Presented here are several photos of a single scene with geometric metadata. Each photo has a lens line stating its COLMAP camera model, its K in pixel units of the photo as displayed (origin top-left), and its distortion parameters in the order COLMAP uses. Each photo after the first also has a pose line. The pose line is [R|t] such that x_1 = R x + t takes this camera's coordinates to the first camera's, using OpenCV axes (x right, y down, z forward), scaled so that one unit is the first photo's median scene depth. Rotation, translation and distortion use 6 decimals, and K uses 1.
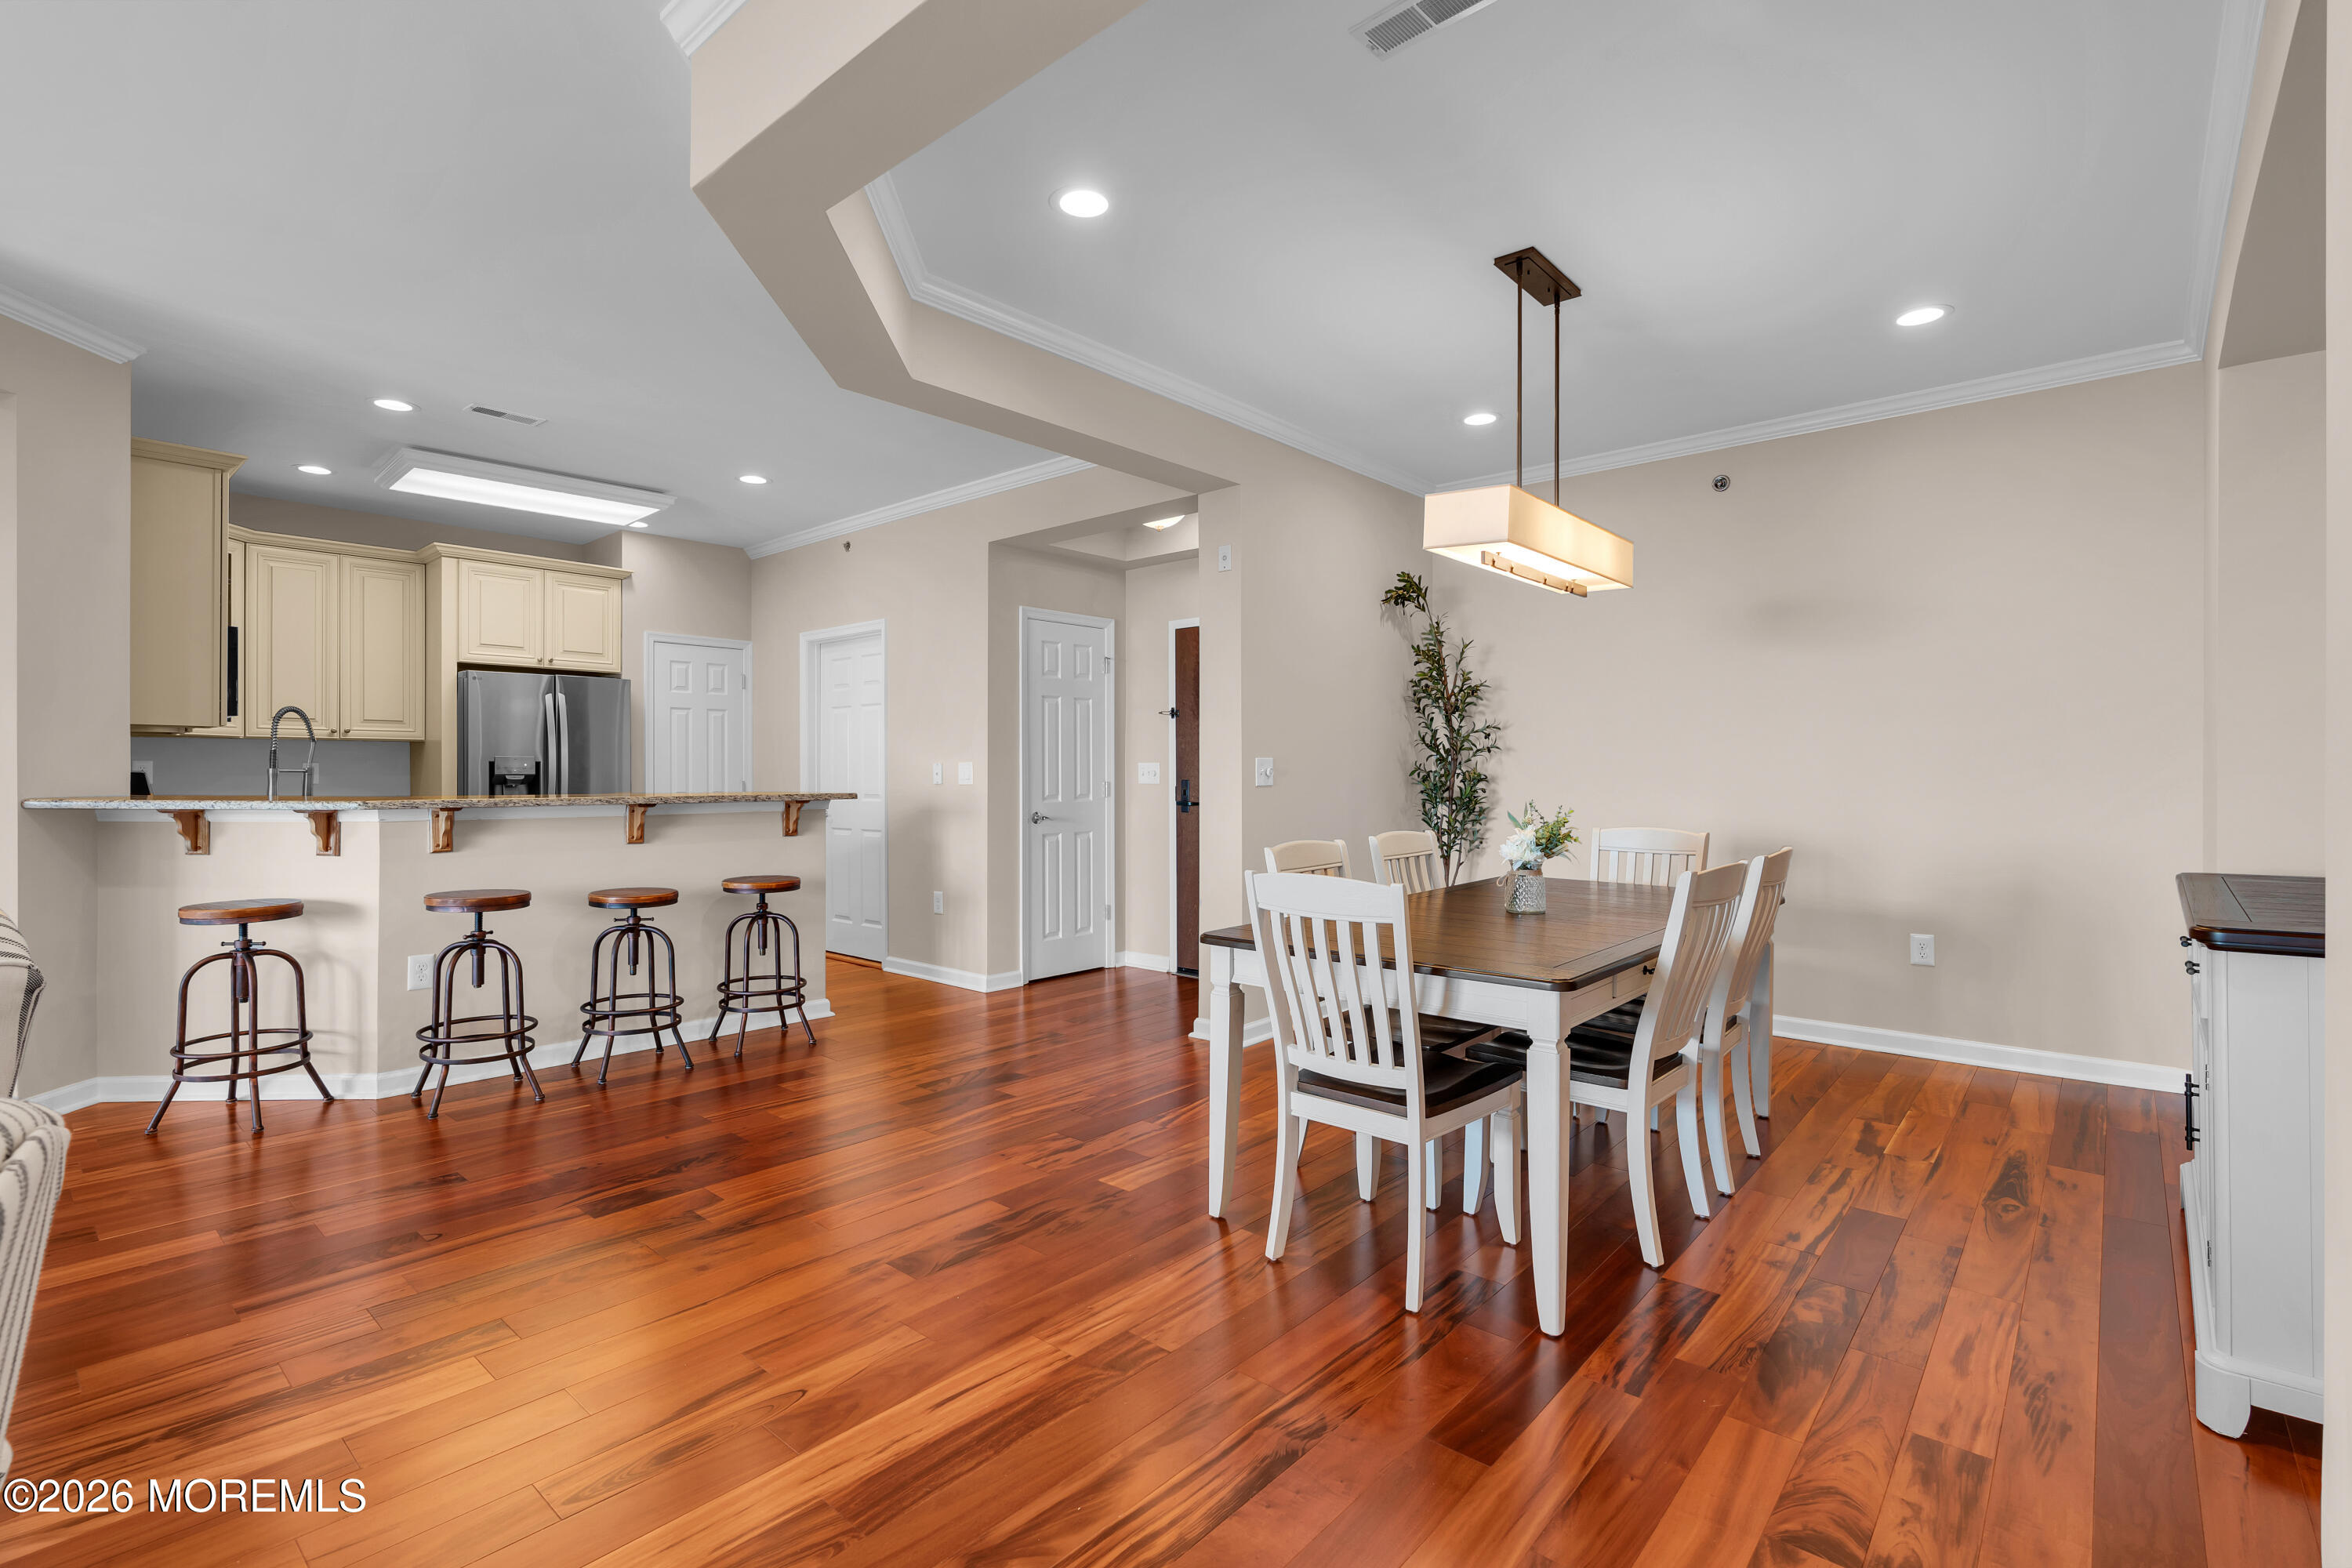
lens RADIAL K [[1077.2, 0, 1176.6], [0, 1077.2, 775.9], [0, 0, 1]] dist [0.001796, 0.000523]
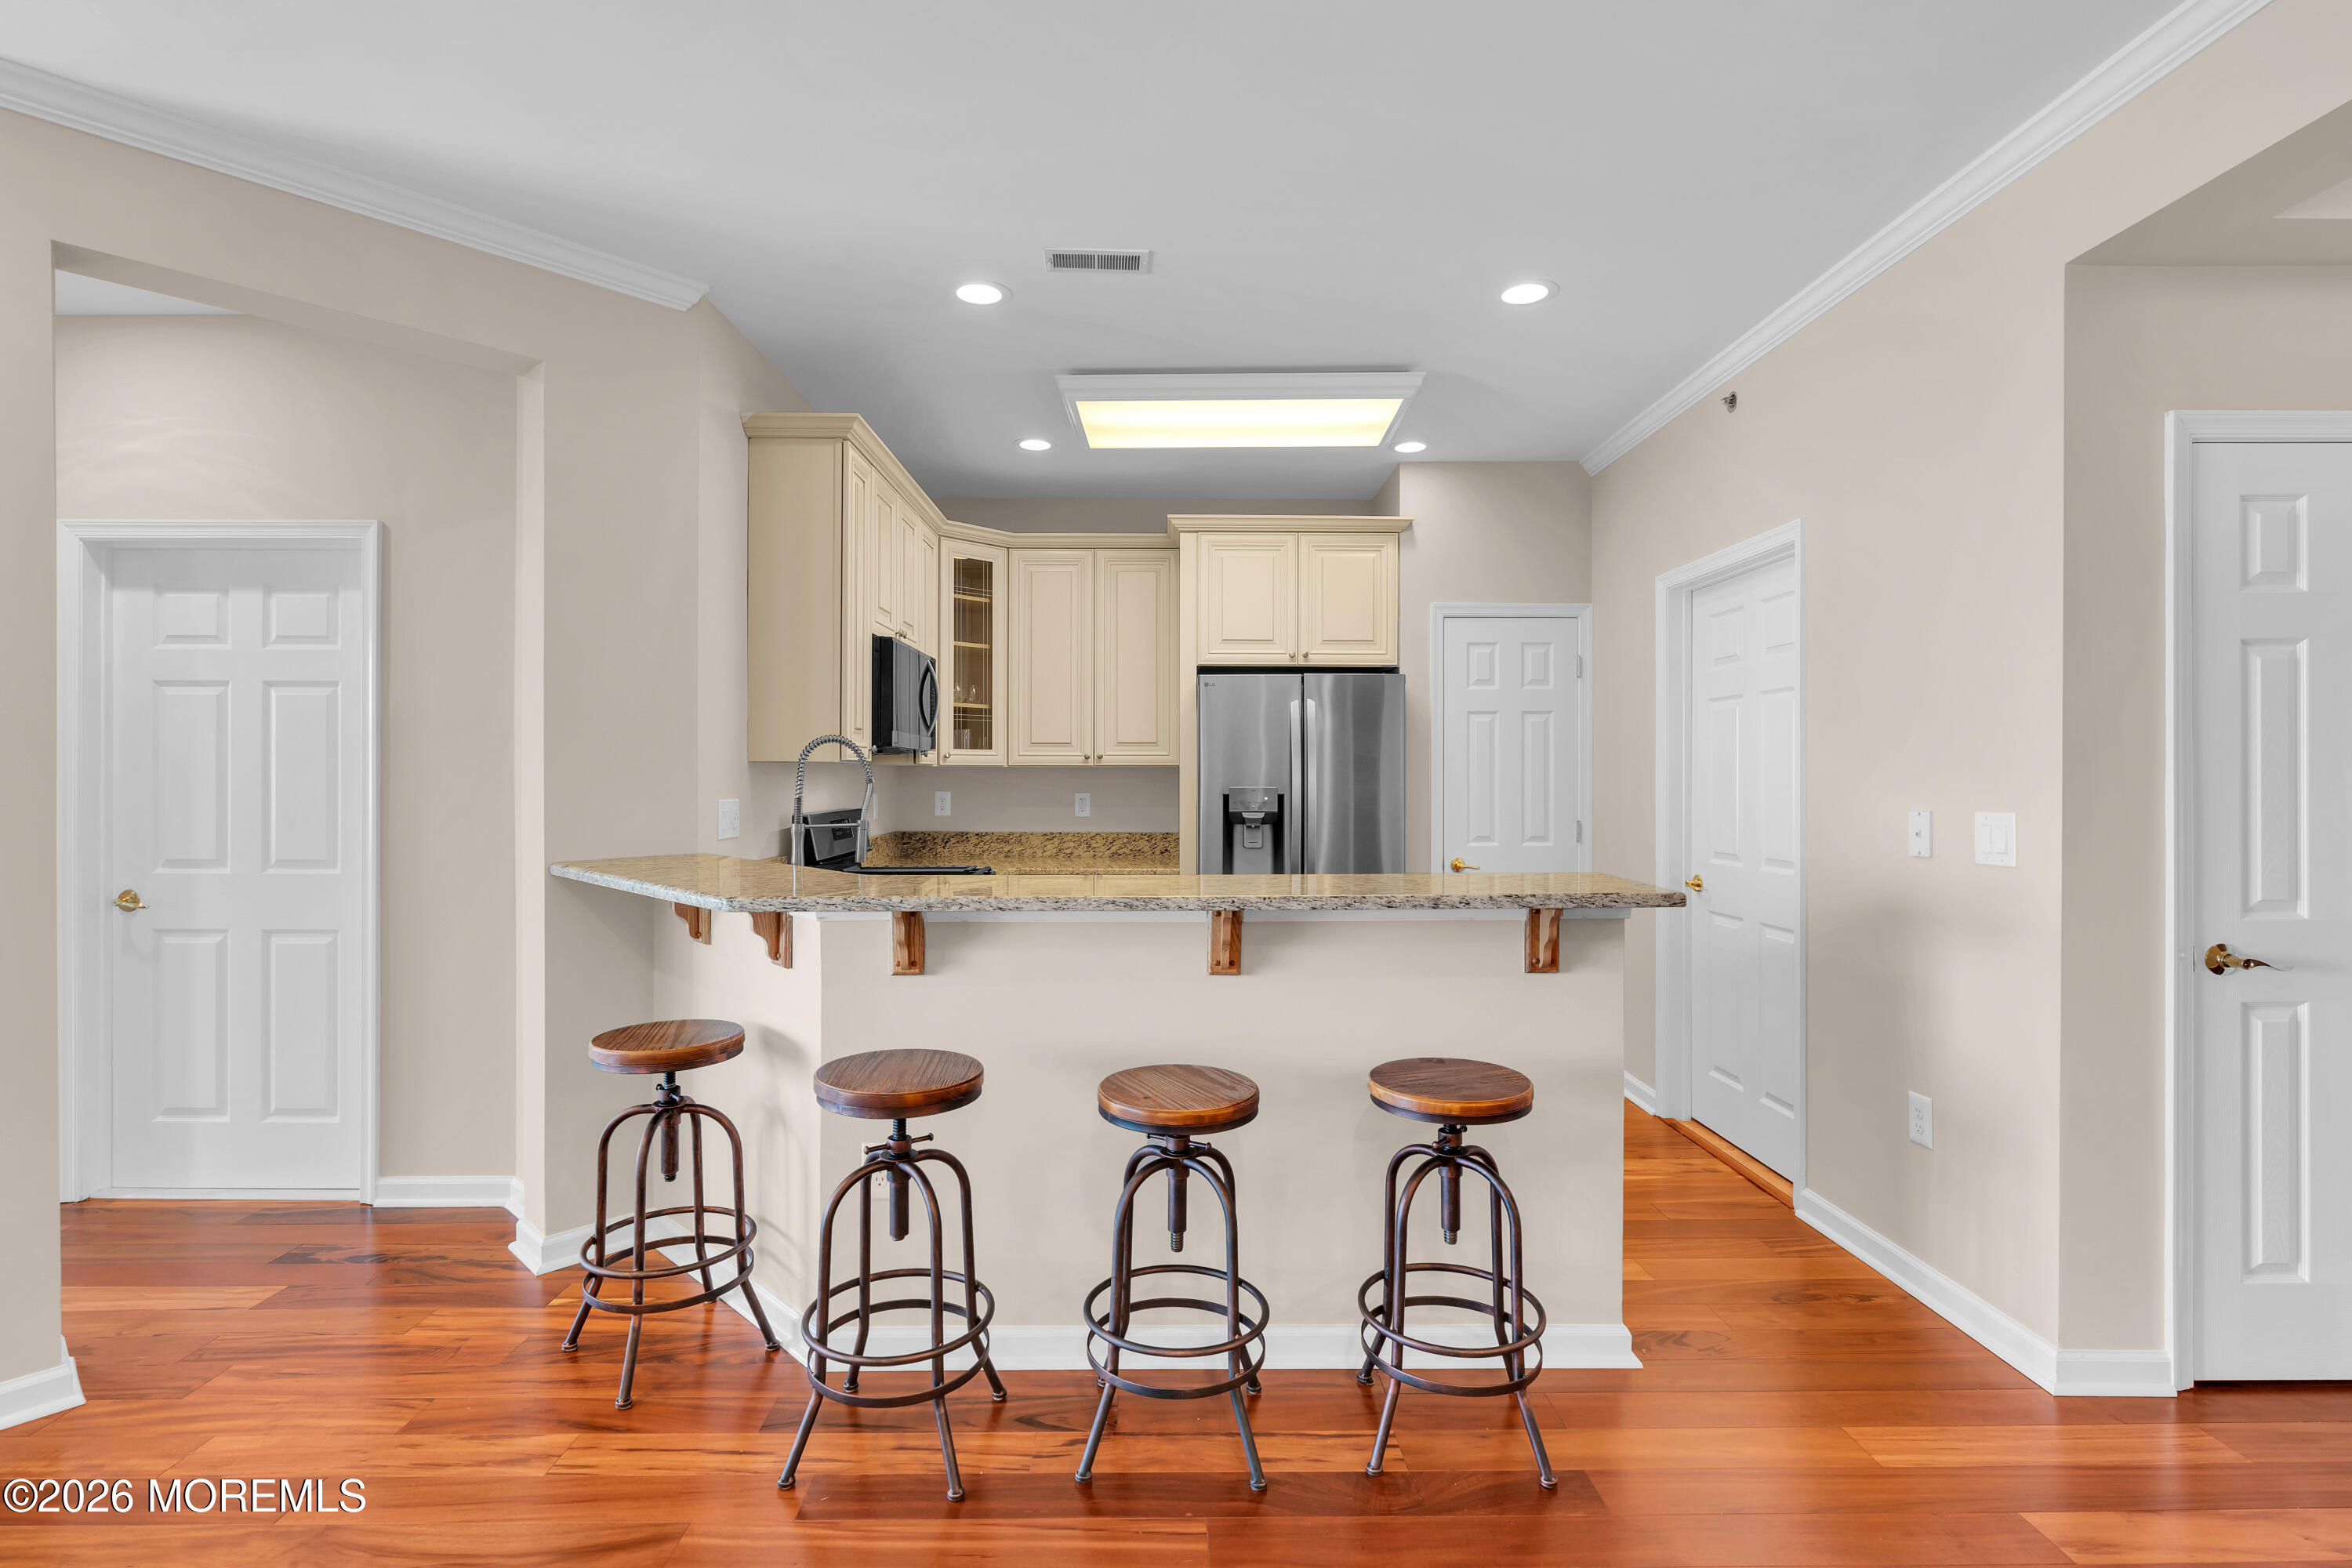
lens RADIAL K [[1117.7, 0, 1158.3], [0, 1117.7, 777.0], [0, 0, 1]] dist [-0.001076, 0.001701]
pose [[0.664649, 0.000802, -0.747155, -0.084825], [-0.002524, 0.999996, -0.001171, -0.024596], [0.747151, 0.002664, 0.664649, 0.454790]]
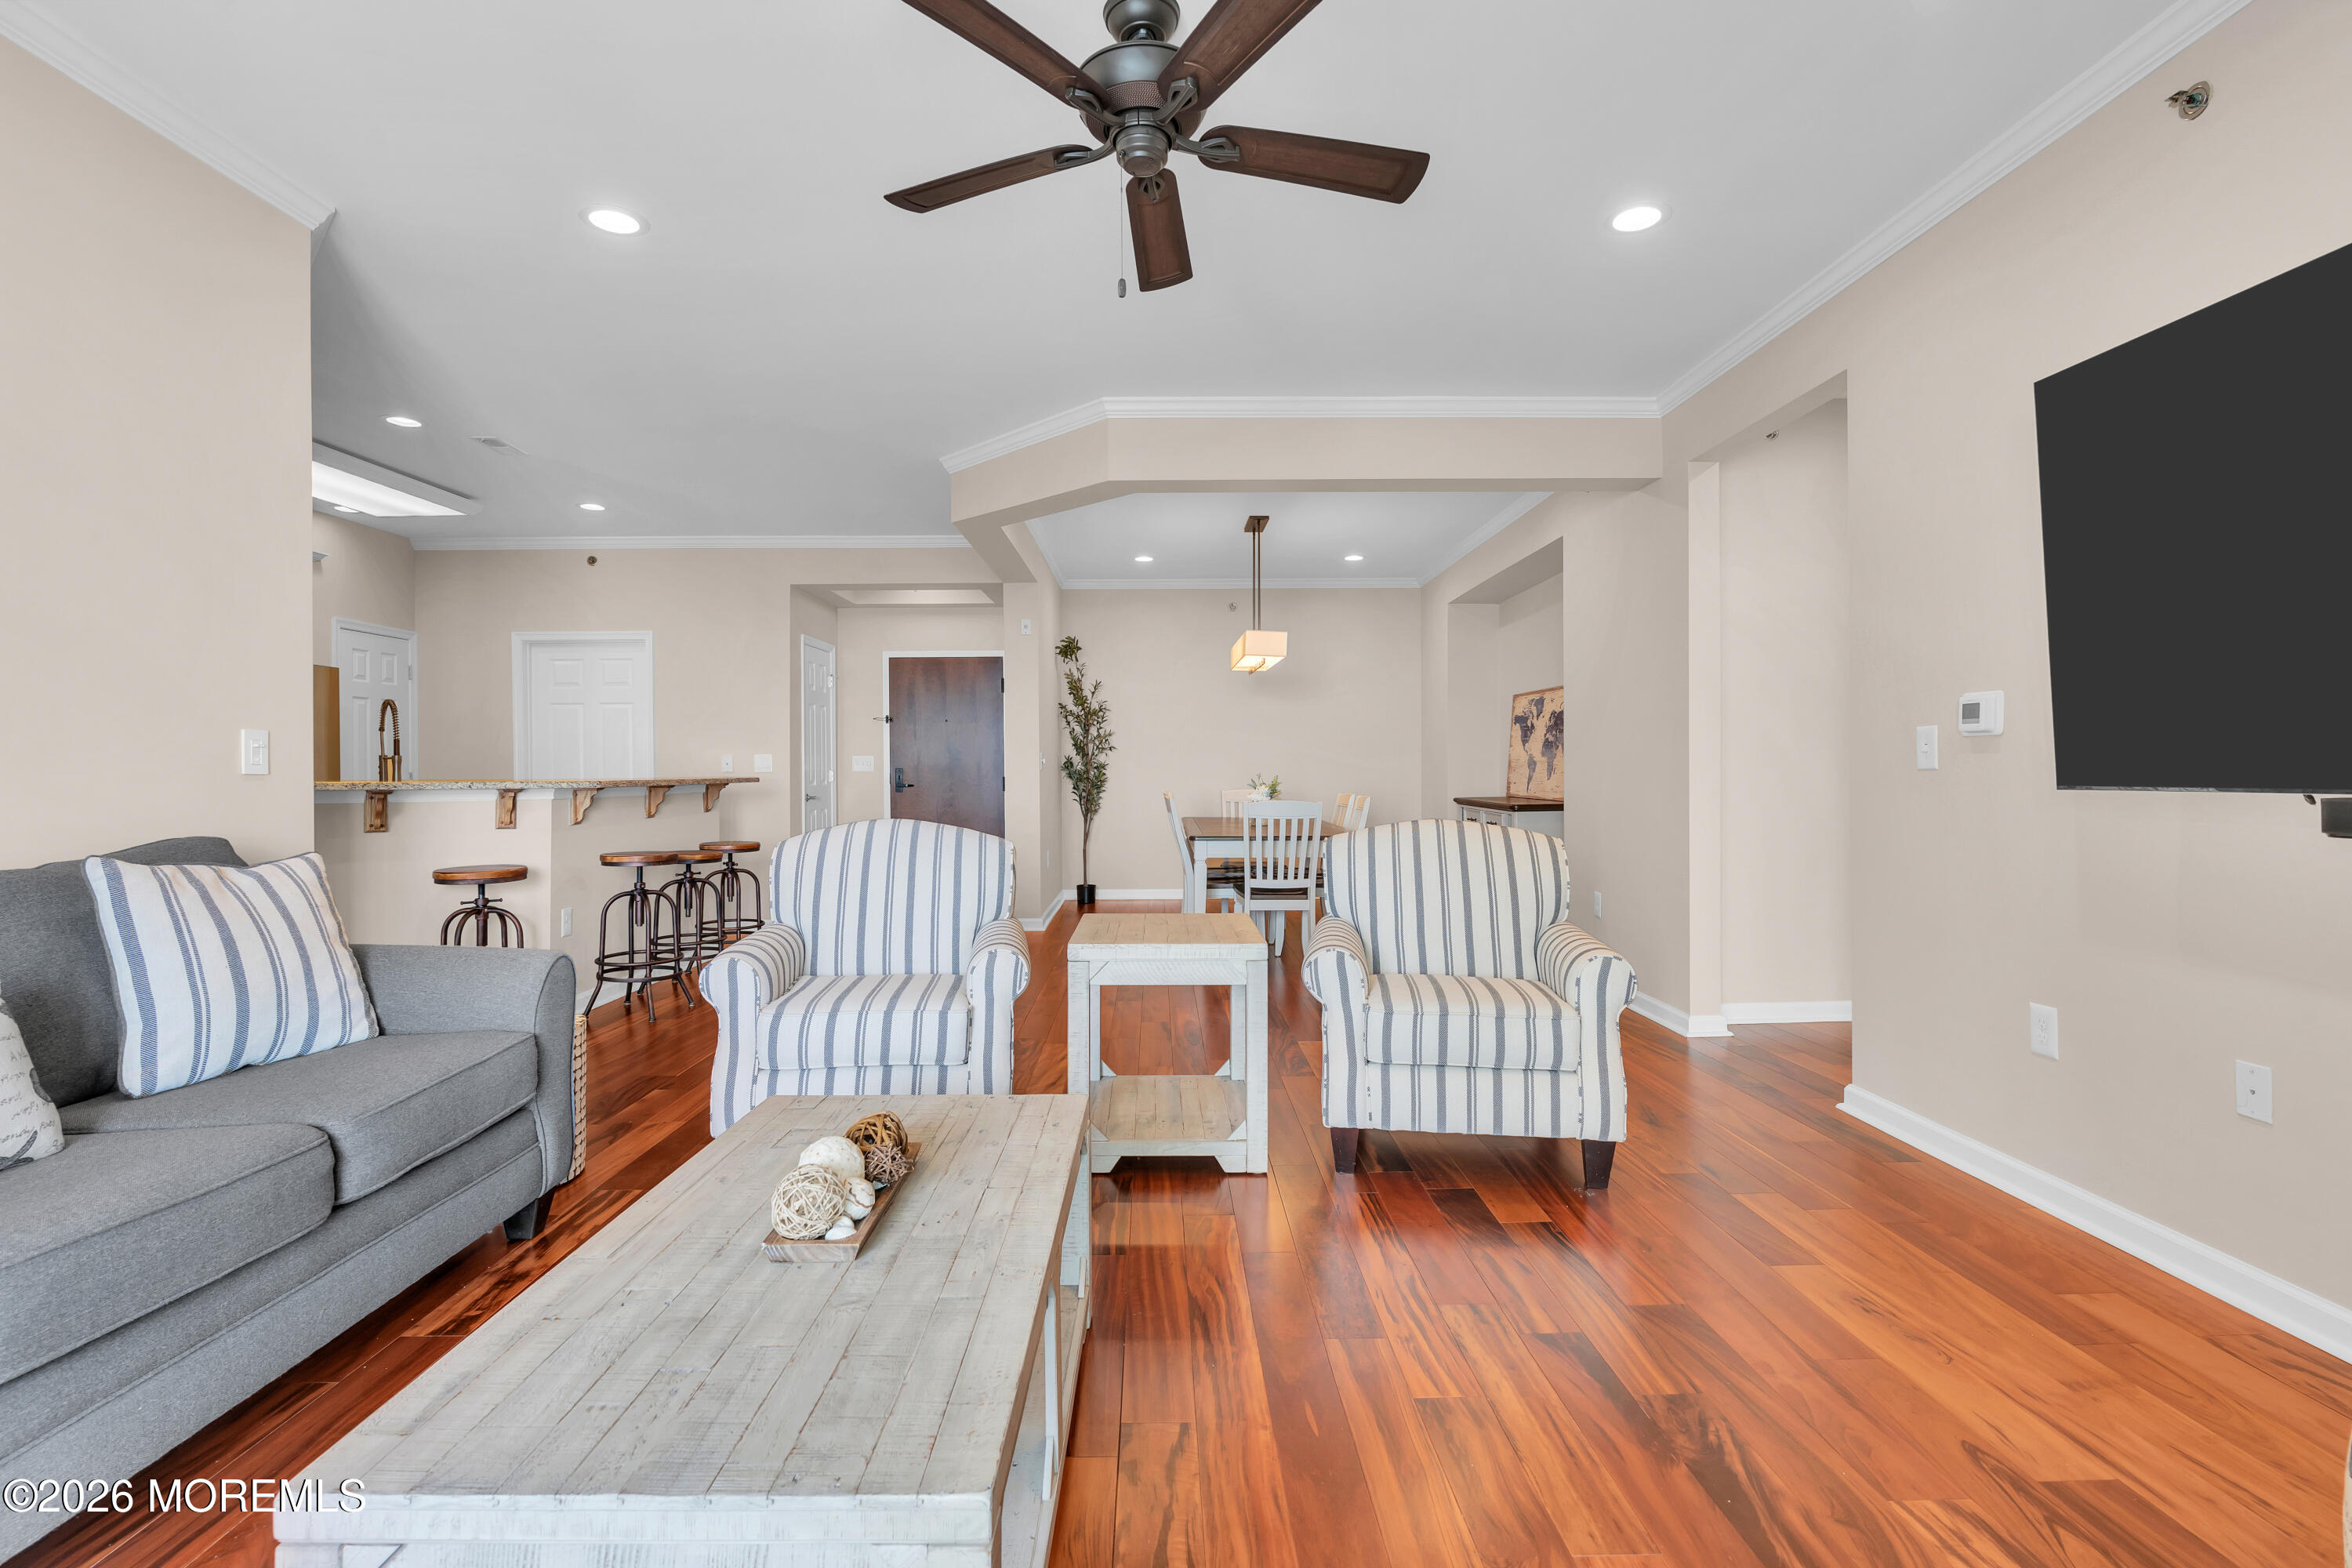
lens RADIAL K [[1058.9, 0, 1170.1], [0, 1058.9, 779.5], [0, 0, 1]] dist [-0.008648, 0.000099]
pose [[0.752917, -0.008927, 0.658054, -0.640818], [0.004527, 0.999955, 0.008386, 0.008483], [-0.658099, -0.003335, 0.752924, -0.246072]]
